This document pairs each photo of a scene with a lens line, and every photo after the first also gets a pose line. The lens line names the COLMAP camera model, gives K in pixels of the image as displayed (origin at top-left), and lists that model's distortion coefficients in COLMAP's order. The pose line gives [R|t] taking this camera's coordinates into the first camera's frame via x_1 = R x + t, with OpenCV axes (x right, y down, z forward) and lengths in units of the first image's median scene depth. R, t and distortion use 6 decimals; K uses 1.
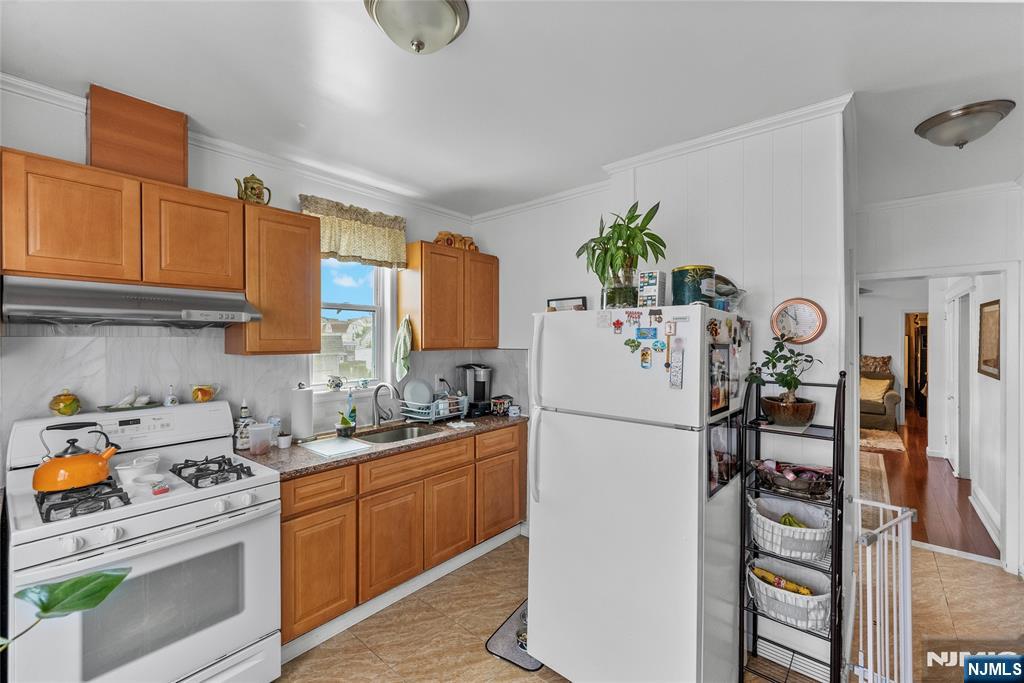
lens RADIAL K [[419.0, 0, 517.9], [0, 419.0, 337.1], [0, 0, 1]] dist [0.000505, -0.000177]
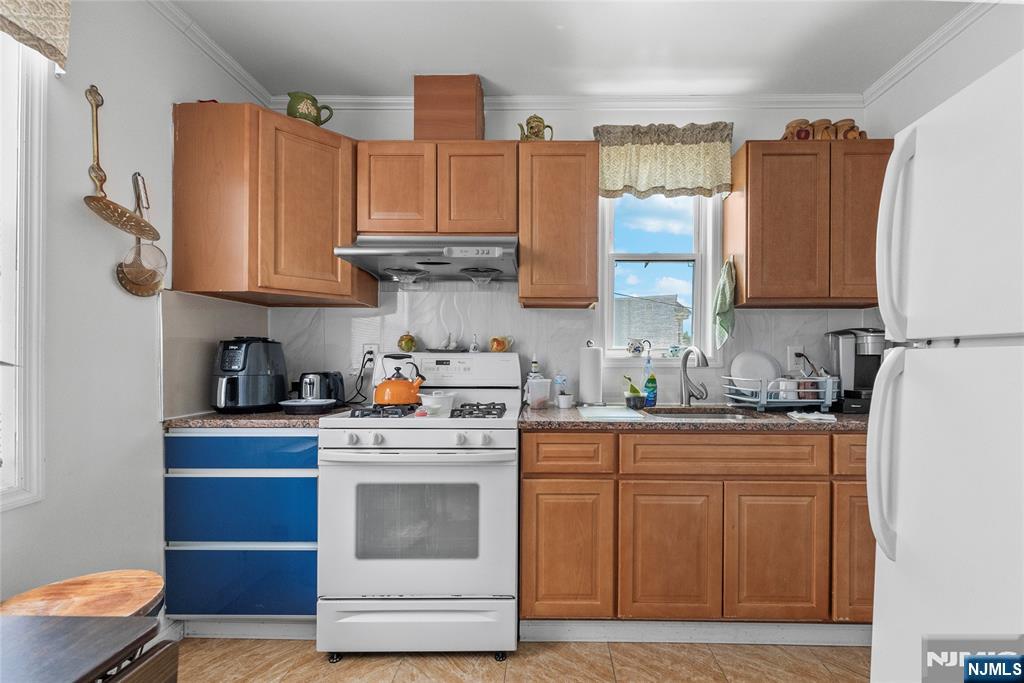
lens RADIAL K [[449.3, 0, 511.1], [0, 449.3, 344.6], [0, 0, 1]] dist [0.000944, -0.000127]
pose [[0.634604, -0.000866, -0.772837, 0.122239], [0.003626, 0.999992, 0.001857, 0.131730], [0.772829, -0.003980, 0.634602, 0.314685]]
